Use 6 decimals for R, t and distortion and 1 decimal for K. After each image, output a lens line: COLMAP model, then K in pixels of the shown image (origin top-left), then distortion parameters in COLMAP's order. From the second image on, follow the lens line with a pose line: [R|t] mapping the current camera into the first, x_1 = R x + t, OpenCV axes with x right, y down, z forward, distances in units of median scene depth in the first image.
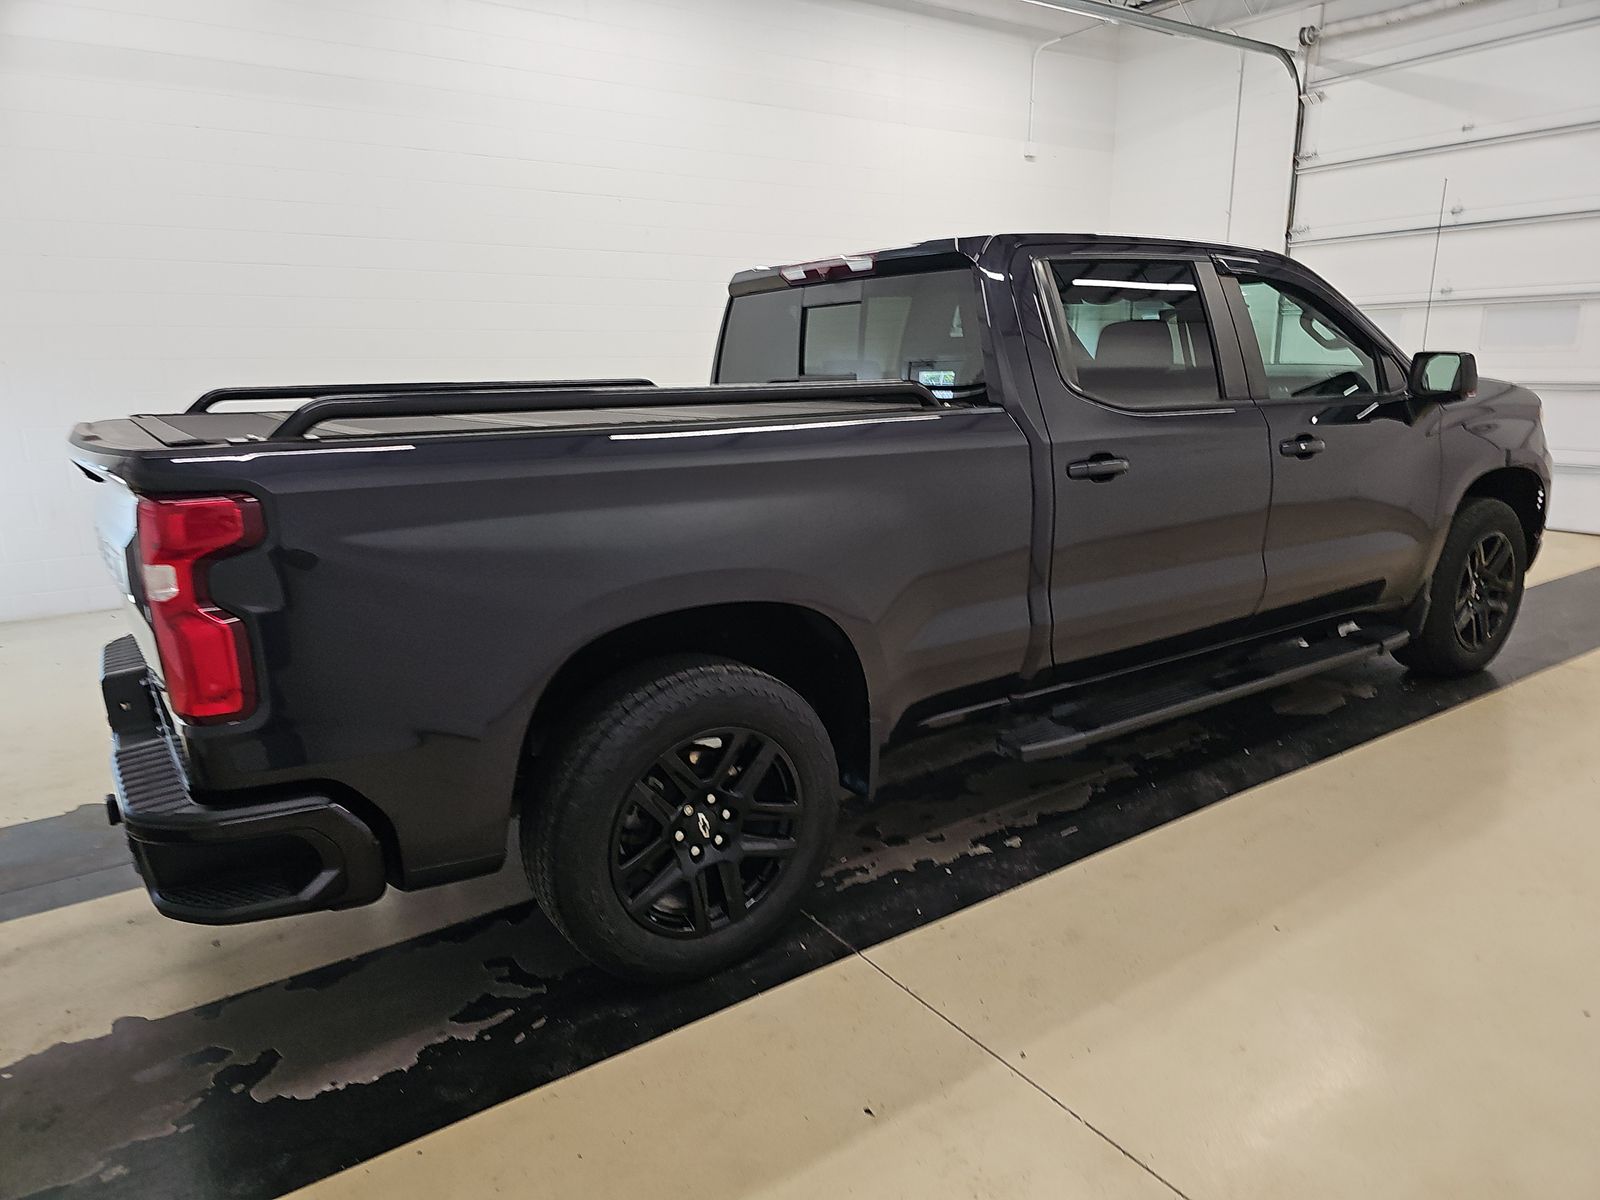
lens RADIAL K [[1052.9, 0, 800.0], [0, 1052.9, 600.0], [0, 0, 1]] dist [0.059085, -0.052506]
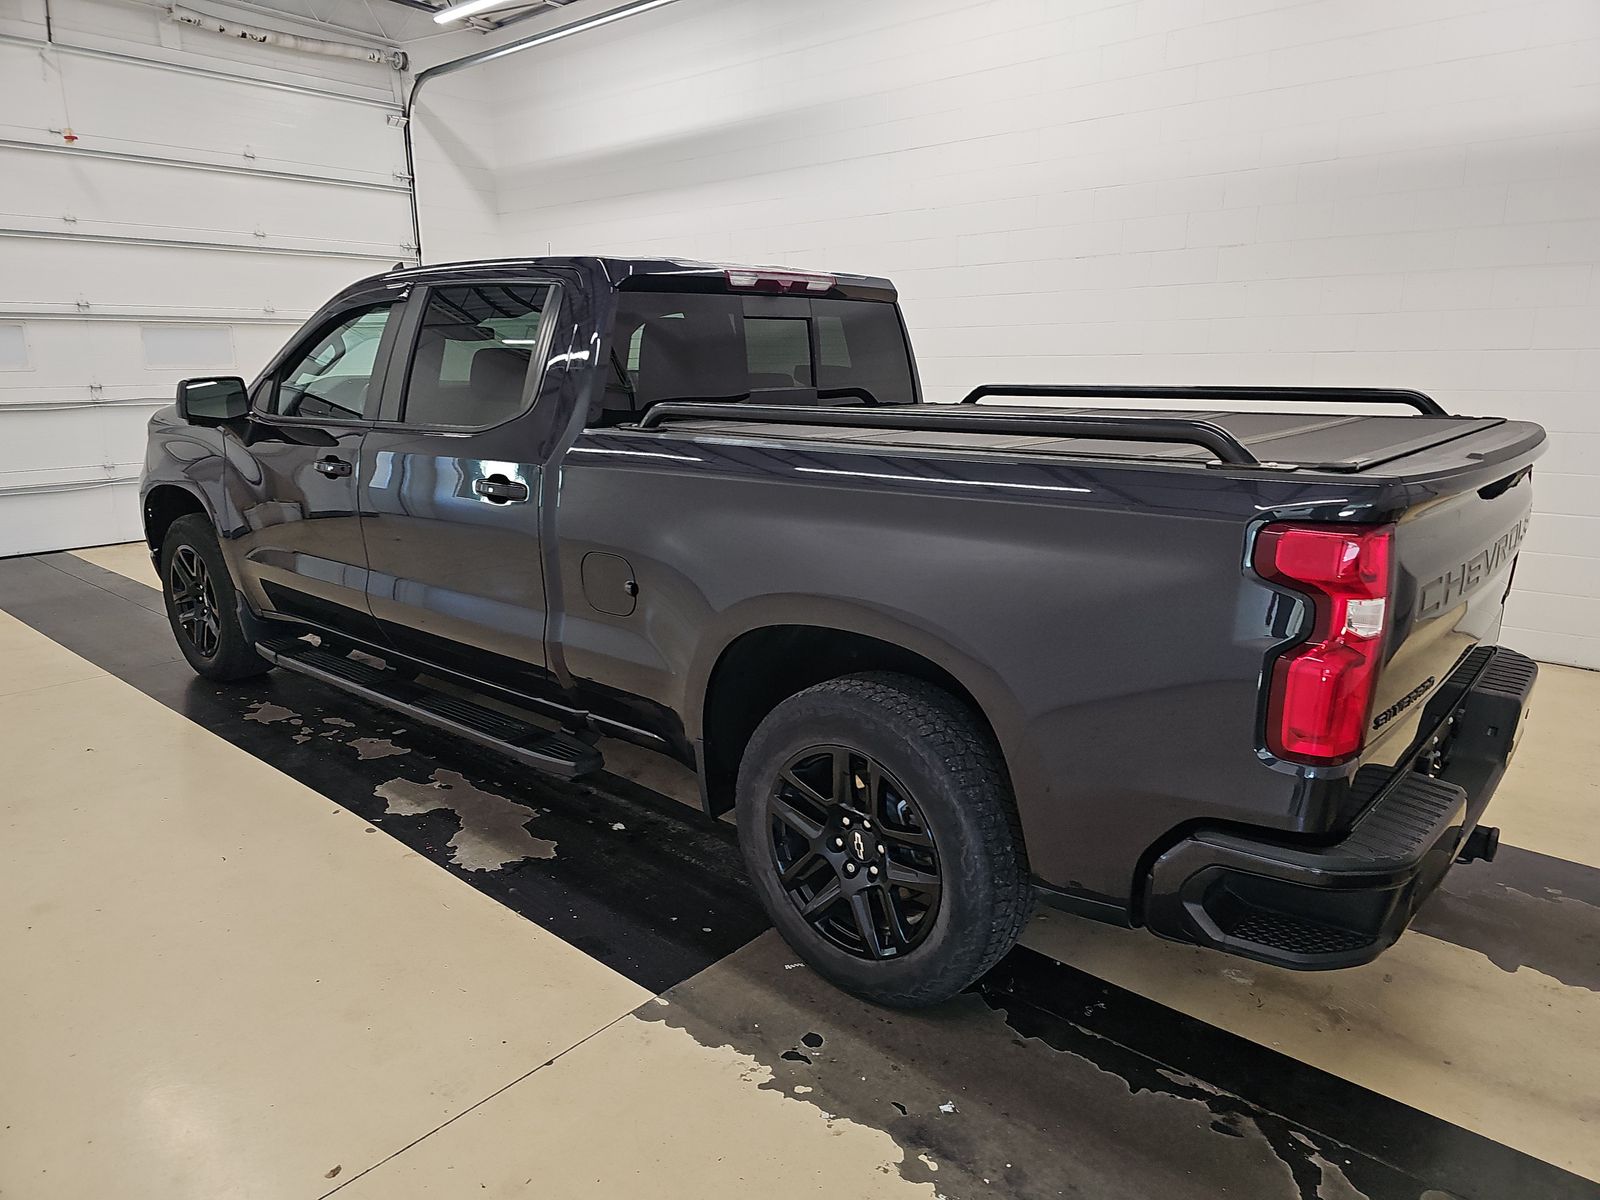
lens RADIAL K [[1052.9, 0, 800.0], [0, 1052.9, 600.0], [0, 0, 1]] dist [0.059085, -0.052506]
pose [[-0.260116, -0.217491, 0.940764, -0.985846], [0.213888, 0.937120, 0.275787, -0.303817], [-0.941590, 0.272955, -0.197242, 1.266086]]
